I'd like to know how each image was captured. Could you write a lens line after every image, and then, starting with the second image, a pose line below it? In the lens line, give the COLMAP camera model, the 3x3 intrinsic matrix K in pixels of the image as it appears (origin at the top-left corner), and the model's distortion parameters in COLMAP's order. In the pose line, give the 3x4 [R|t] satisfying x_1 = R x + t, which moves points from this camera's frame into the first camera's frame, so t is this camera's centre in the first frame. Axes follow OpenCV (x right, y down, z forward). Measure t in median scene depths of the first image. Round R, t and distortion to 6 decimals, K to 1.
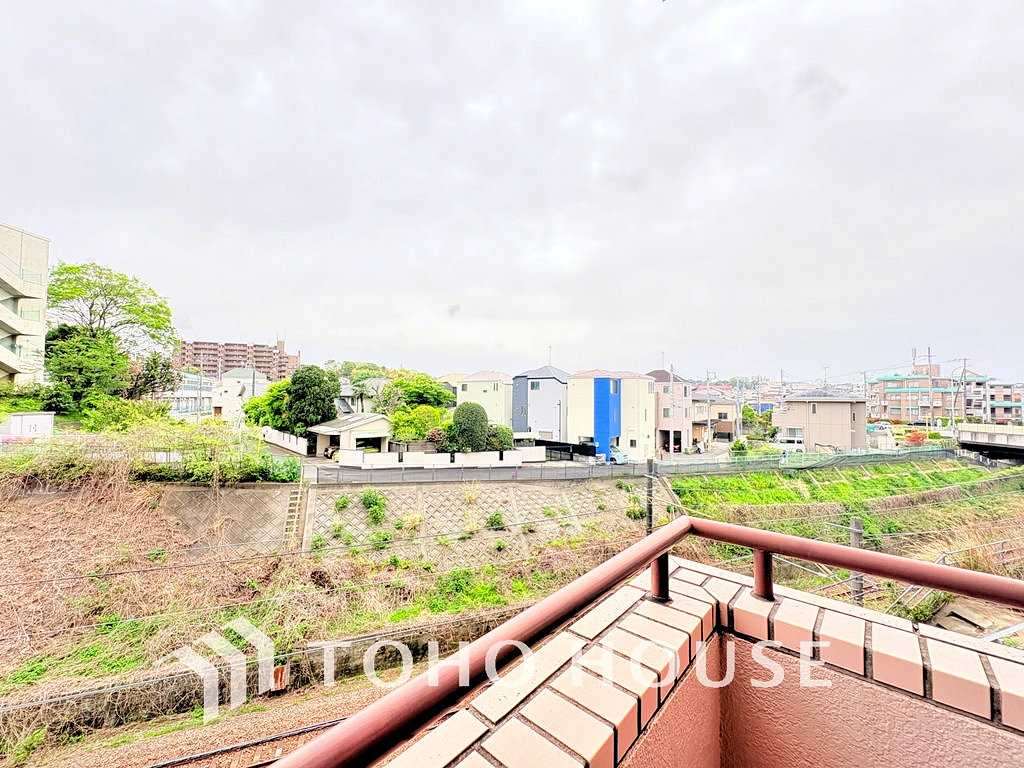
lens RADIAL K [[406.7, 0, 512.1], [0, 406.7, 385.3], [0, 0, 1]] dist [-0.000956, 0.000432]
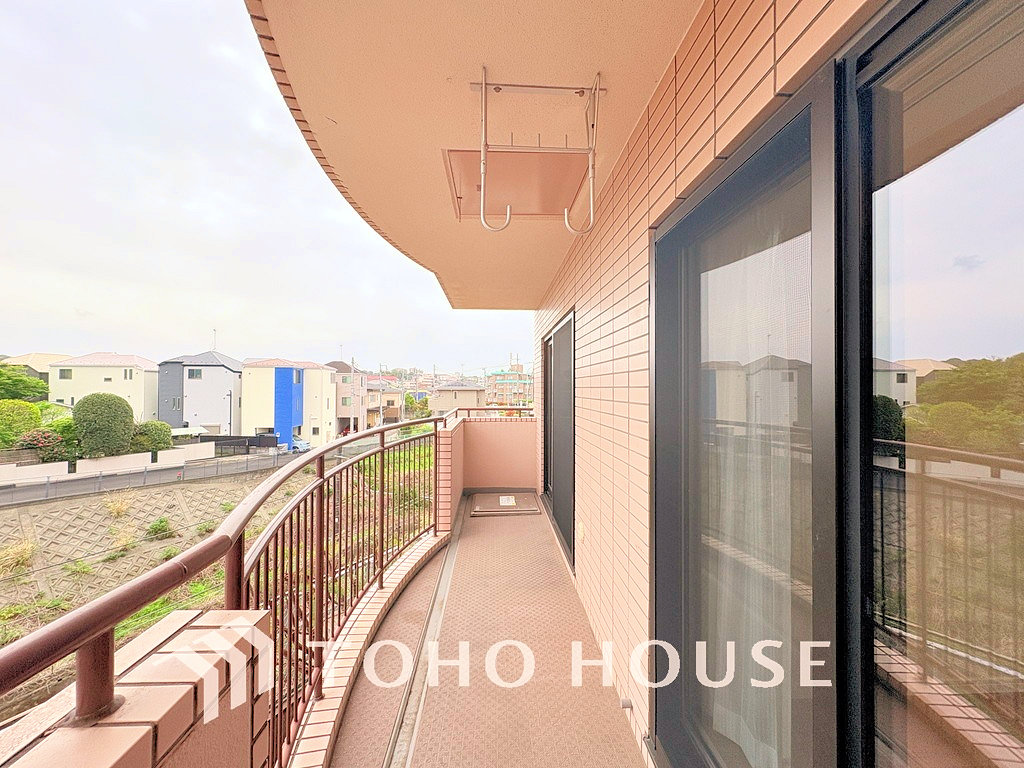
lens RADIAL K [[406.7, 0, 512.9], [0, 406.7, 383.2], [0, 0, 1]] dist [-0.000956, 0.000432]
pose [[0.708397, 0.005121, 0.705796, -0.085148], [-0.019699, 0.999728, 0.012518, -0.003710], [-0.705539, -0.022771, 0.708305, -0.101193]]
